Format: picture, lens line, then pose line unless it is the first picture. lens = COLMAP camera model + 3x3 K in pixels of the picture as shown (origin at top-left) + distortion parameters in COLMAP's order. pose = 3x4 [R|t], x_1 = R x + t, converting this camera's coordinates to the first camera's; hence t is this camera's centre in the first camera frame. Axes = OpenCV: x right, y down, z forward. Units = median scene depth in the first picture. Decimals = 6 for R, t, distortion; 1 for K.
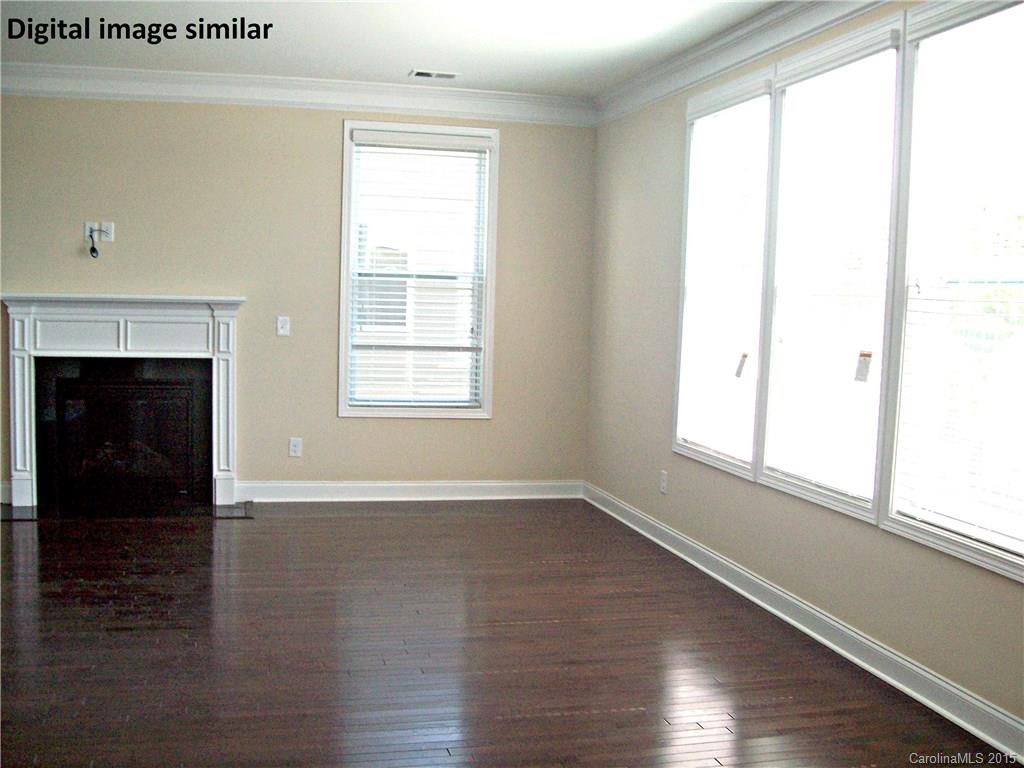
lens RADIAL K [[1100.7, 0, 511.9], [0, 1100.7, 383.9], [0, 0, 1]] dist [-0.124490, 0.000000]
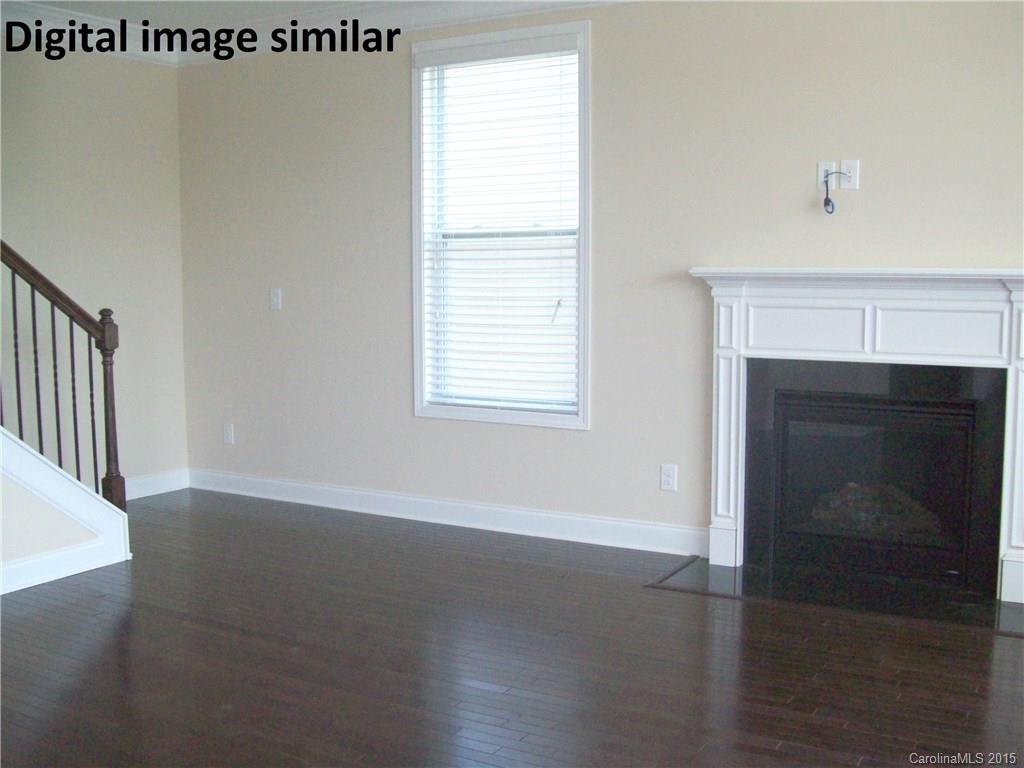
lens RADIAL K [[1100.7, 0, 515.7], [0, 1100.7, 381.9], [0, 0, 1]] dist [-0.124490, 0.000000]
pose [[0.734170, 0.042458, -0.677637, -0.066996], [-0.030806, 0.999098, 0.029223, -0.025685], [0.678267, -0.000579, 0.734816, 0.366795]]
